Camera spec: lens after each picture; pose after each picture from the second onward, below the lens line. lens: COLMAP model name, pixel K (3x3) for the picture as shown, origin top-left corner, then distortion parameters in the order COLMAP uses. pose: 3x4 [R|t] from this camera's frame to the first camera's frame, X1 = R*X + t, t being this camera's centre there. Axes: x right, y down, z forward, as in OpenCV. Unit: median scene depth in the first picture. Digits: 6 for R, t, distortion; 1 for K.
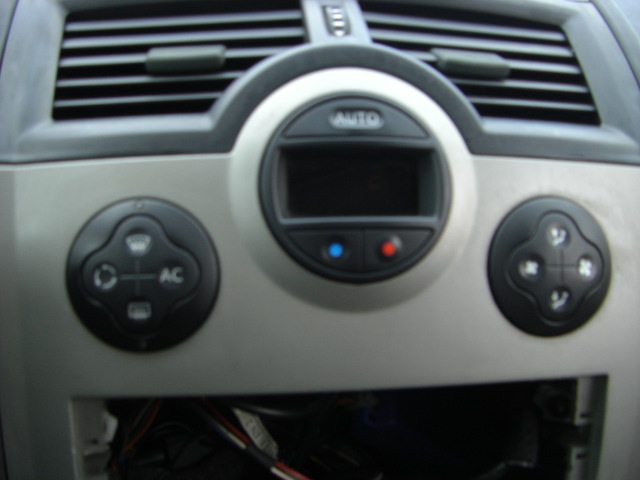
lens RADIAL K [[722.8, 0, 316.7], [0, 722.8, 238.2], [0, 0, 1]] dist [-0.169637, 0.070816]
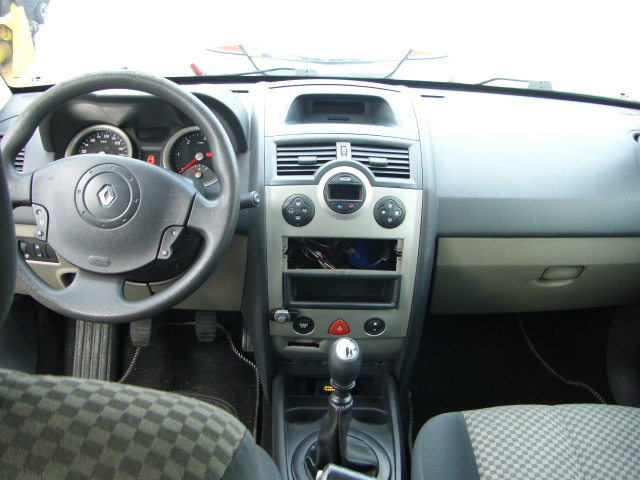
lens RADIAL K [[722.8, 0, 316.7], [0, 722.8, 238.2], [0, 0, 1]] dist [-0.169637, 0.070816]
pose [[0.994987, 0.037880, -0.092549, 0.301063], [-0.034073, 0.998520, 0.042380, 0.026303], [0.094017, -0.039014, 0.994806, -3.471874]]
